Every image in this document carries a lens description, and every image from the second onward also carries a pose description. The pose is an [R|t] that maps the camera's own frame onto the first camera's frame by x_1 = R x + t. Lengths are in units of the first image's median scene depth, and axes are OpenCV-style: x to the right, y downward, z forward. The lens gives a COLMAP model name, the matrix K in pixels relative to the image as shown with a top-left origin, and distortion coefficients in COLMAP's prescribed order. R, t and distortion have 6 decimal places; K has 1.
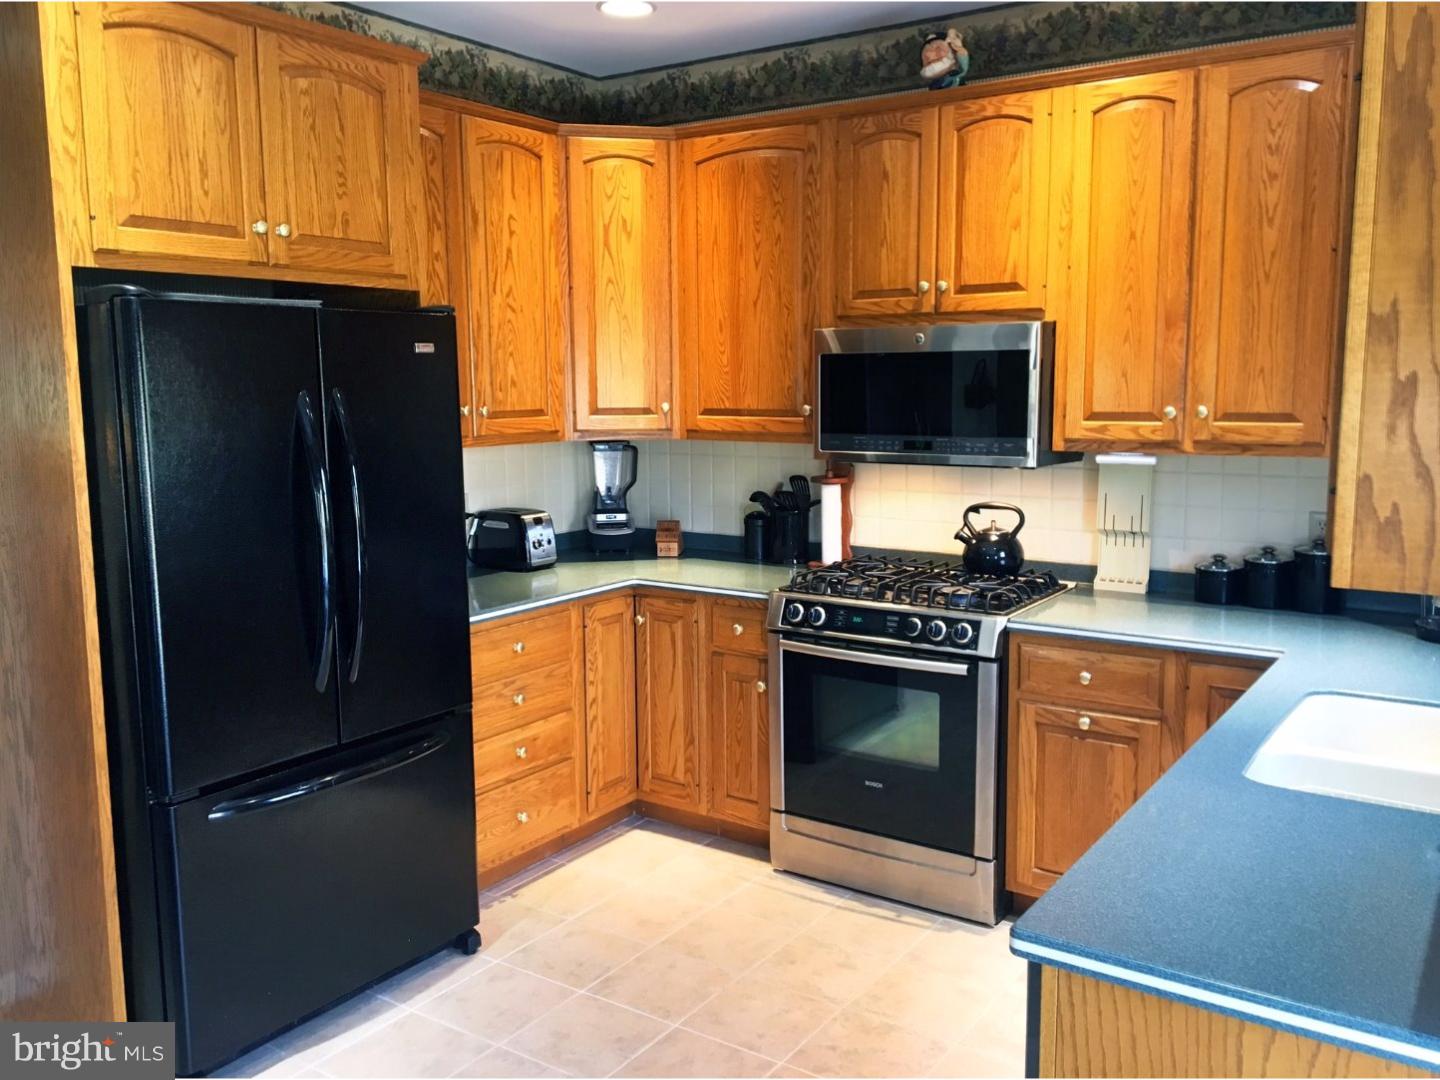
lens RADIAL K [[1224.4, 0, 721.3], [0, 1224.4, 542.7], [0, 0, 1]] dist [0.061144, -0.039071]
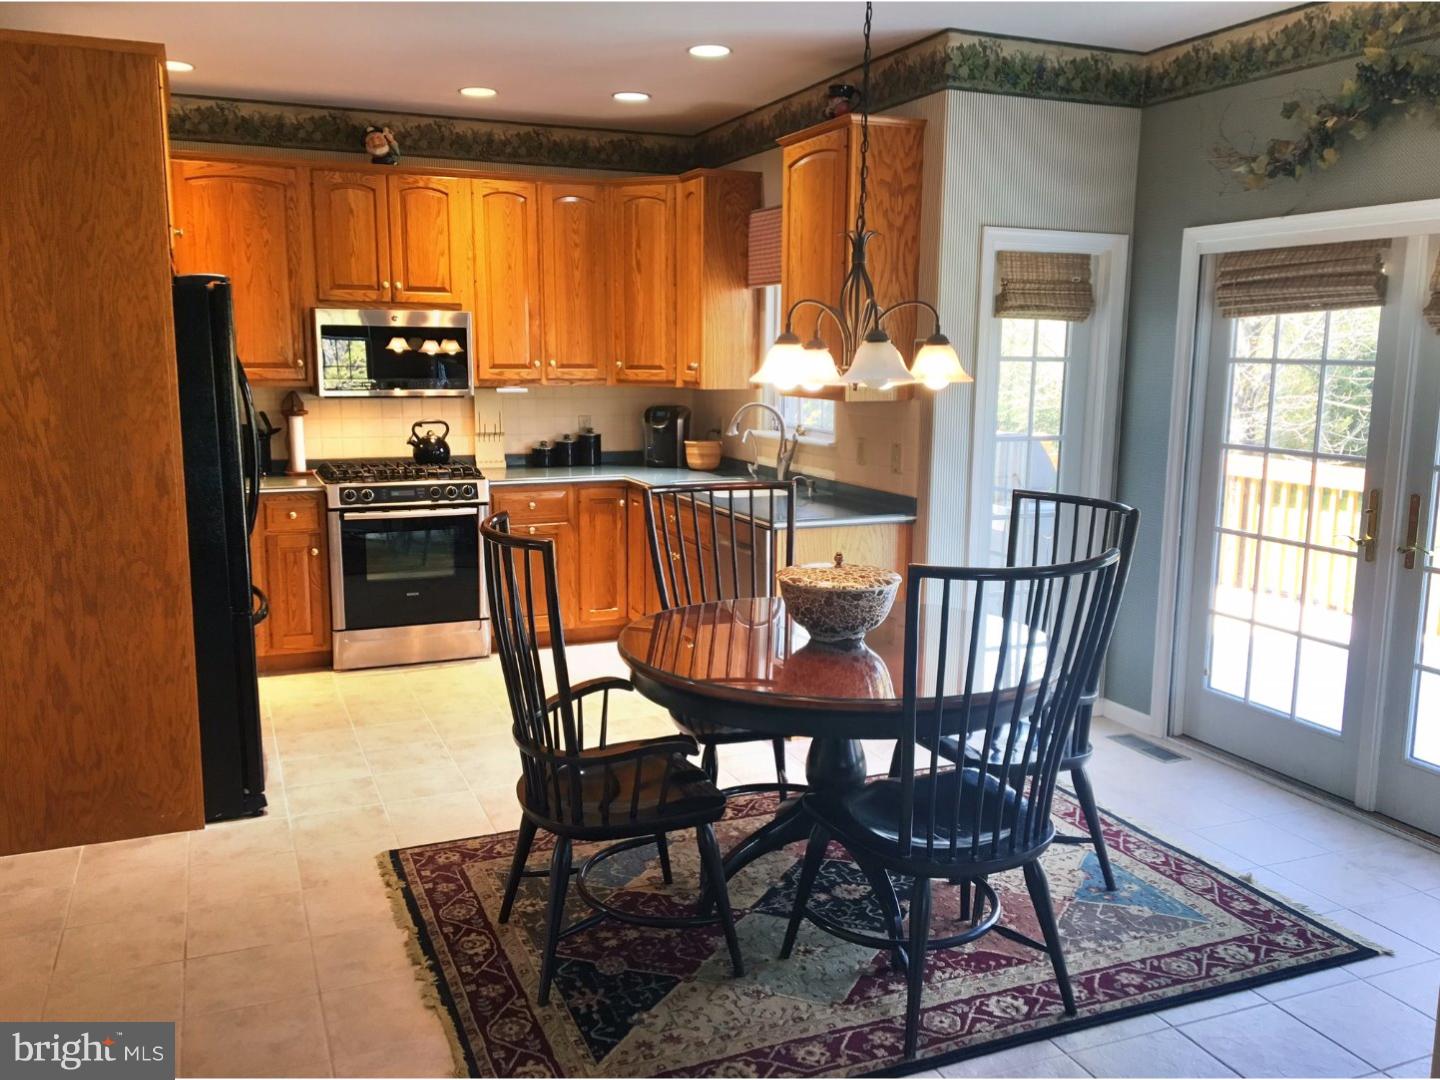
lens RADIAL K [[1224.4, 0, 719.3], [0, 1224.4, 542.1], [0, 0, 1]] dist [0.061144, -0.039071]
pose [[0.549574, -0.119536, 0.826849, -0.977492], [0.104758, 0.991760, 0.073748, 0.050950], [-0.828851, 0.046089, 0.557567, -0.242172]]
